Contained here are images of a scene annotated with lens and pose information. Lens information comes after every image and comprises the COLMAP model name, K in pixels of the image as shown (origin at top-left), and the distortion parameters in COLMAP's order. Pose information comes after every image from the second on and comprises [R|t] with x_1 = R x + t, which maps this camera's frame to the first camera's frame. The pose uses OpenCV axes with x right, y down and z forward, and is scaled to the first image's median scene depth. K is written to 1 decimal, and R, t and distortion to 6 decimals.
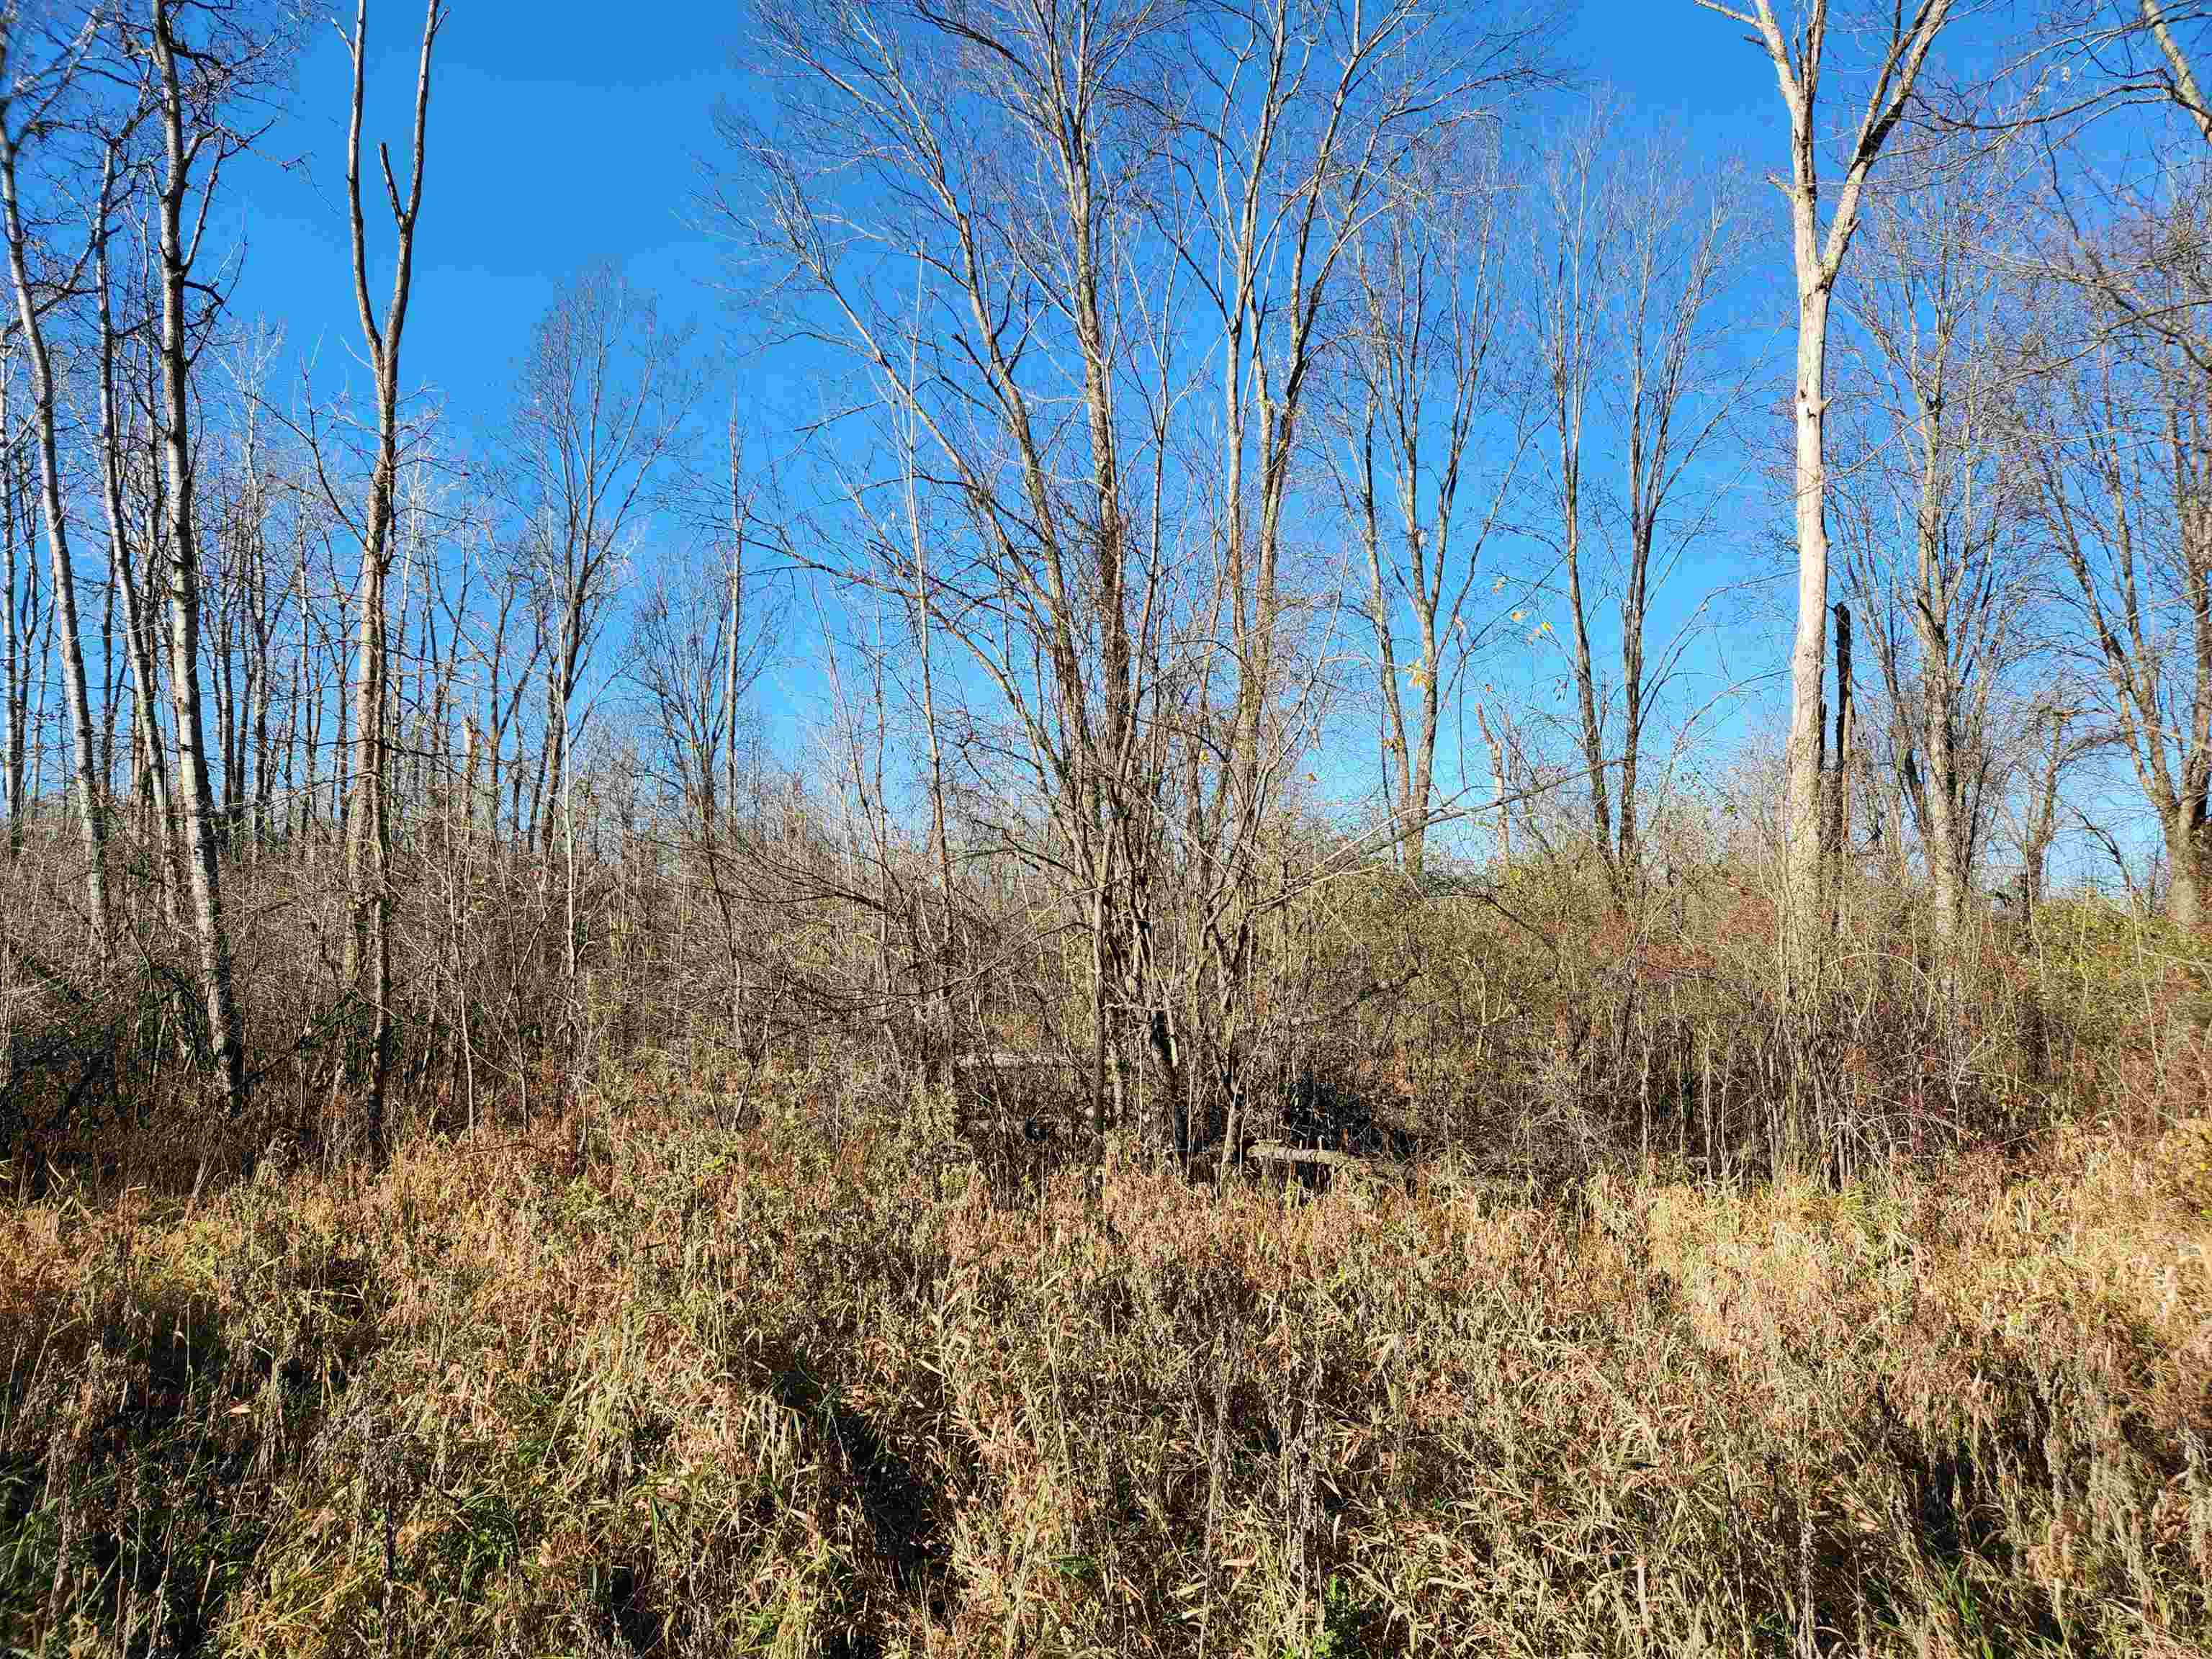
lens RADIAL K [[1446.1, 0, 1111.0], [0, 1446.1, 836.9], [0, 0, 1]] dist [0.045259, -0.036259]
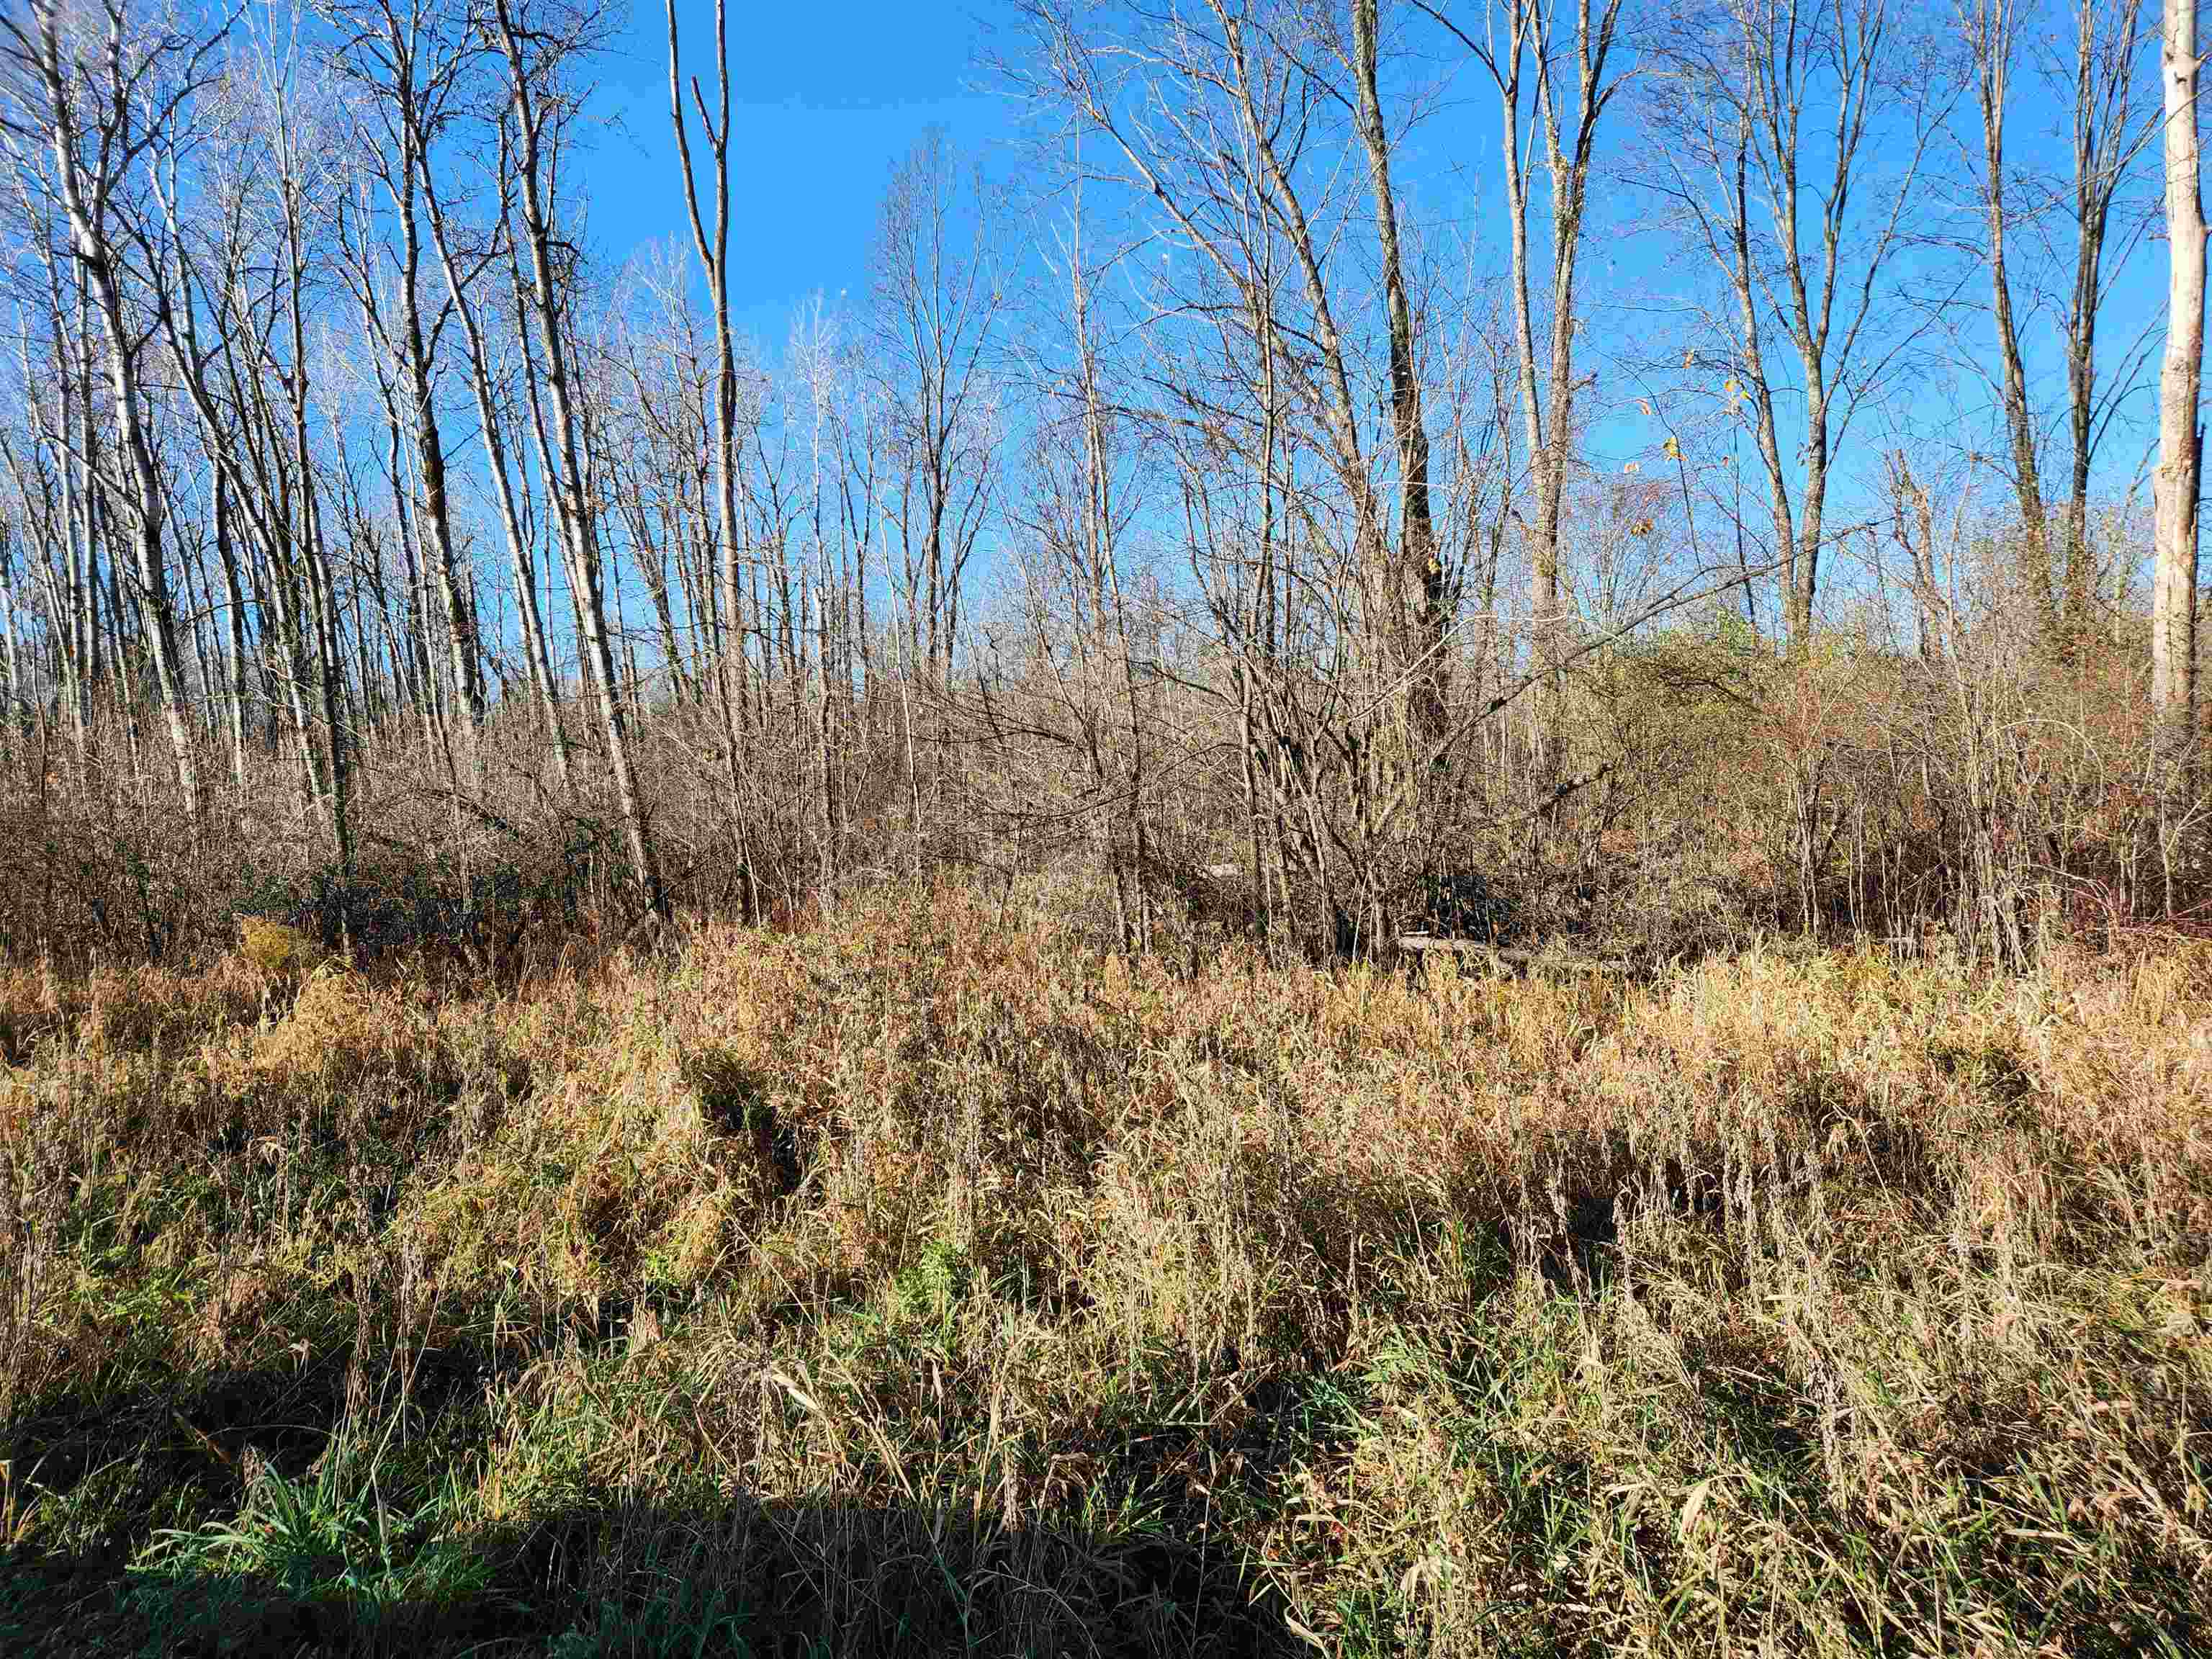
lens RADIAL K [[1446.1, 0, 1094.6], [0, 1446.1, 834.5], [0, 0, 1]] dist [0.045259, -0.036259]
pose [[0.952612, -0.045238, -0.300805, 0.101950], [0.083032, 0.989997, 0.114065, -0.002769], [0.292636, -0.133636, 0.946840, -0.042758]]
